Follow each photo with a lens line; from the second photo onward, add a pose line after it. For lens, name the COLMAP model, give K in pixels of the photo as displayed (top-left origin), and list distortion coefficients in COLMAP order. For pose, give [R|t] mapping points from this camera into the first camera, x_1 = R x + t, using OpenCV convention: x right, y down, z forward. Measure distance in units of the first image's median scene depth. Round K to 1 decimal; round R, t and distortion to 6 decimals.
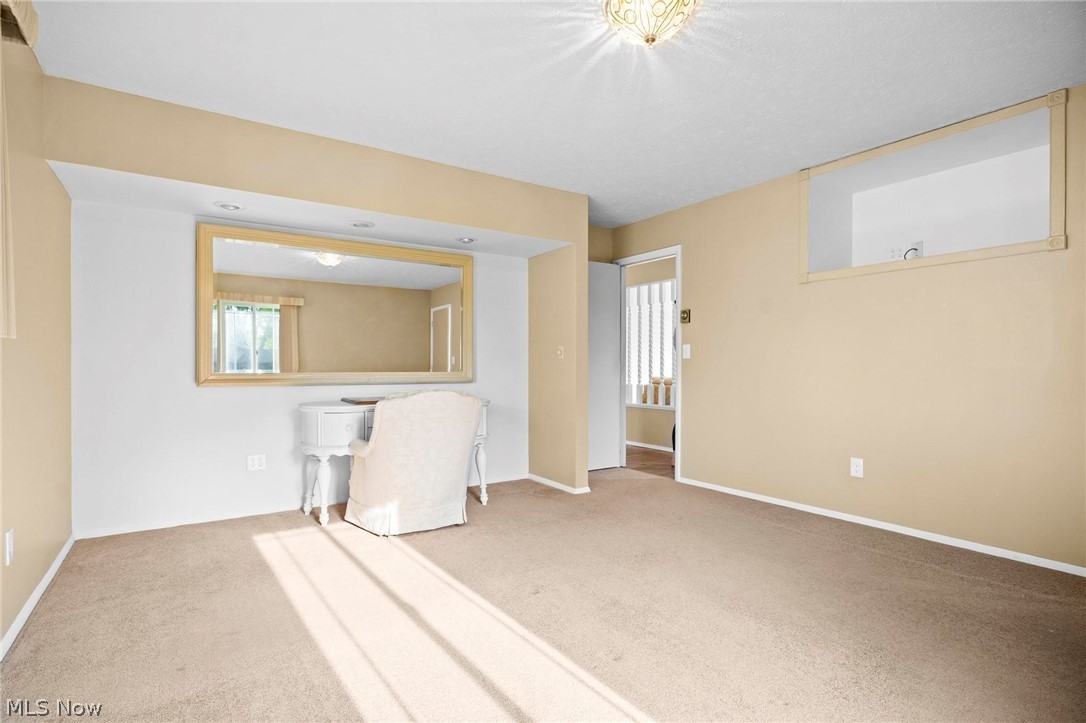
lens RADIAL K [[547.5, 0, 543.0], [0, 547.5, 361.5], [0, 0, 1]] dist [0.001385, 0.000170]
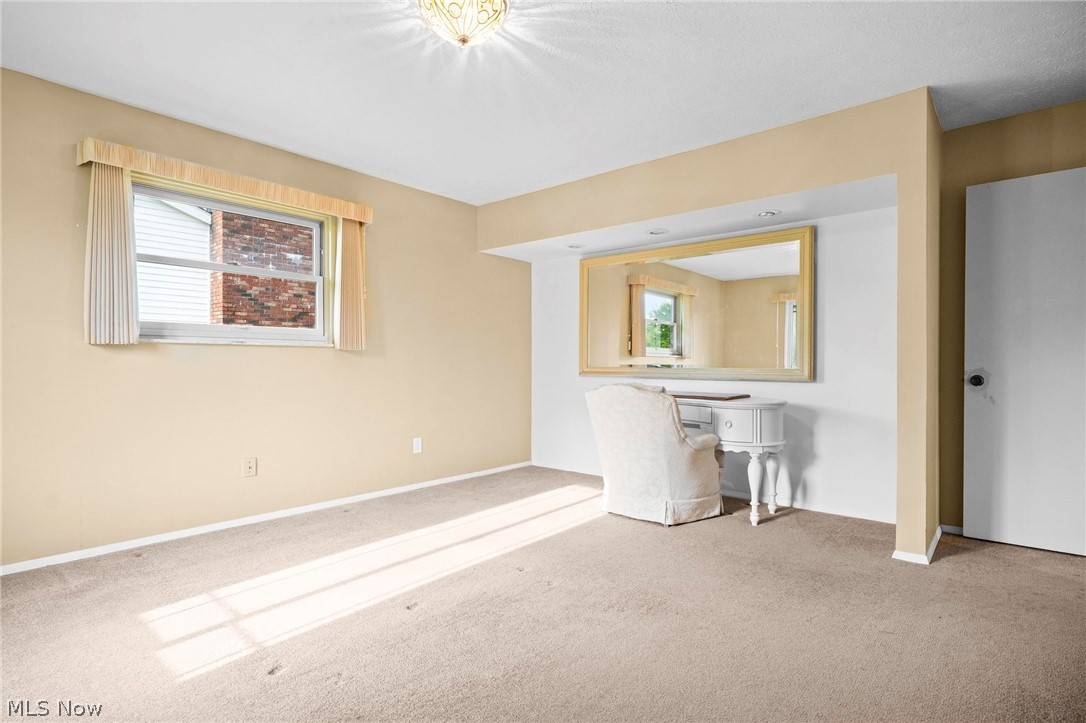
lens RADIAL K [[547.5, 0, 543.0], [0, 547.5, 361.5], [0, 0, 1]] dist [0.001385, 0.000170]
pose [[0.271004, -0.003975, -0.962570, 0.691277], [-0.001021, 0.999990, -0.004417, 0.012617], [0.962578, 0.002179, 0.270997, 0.507064]]
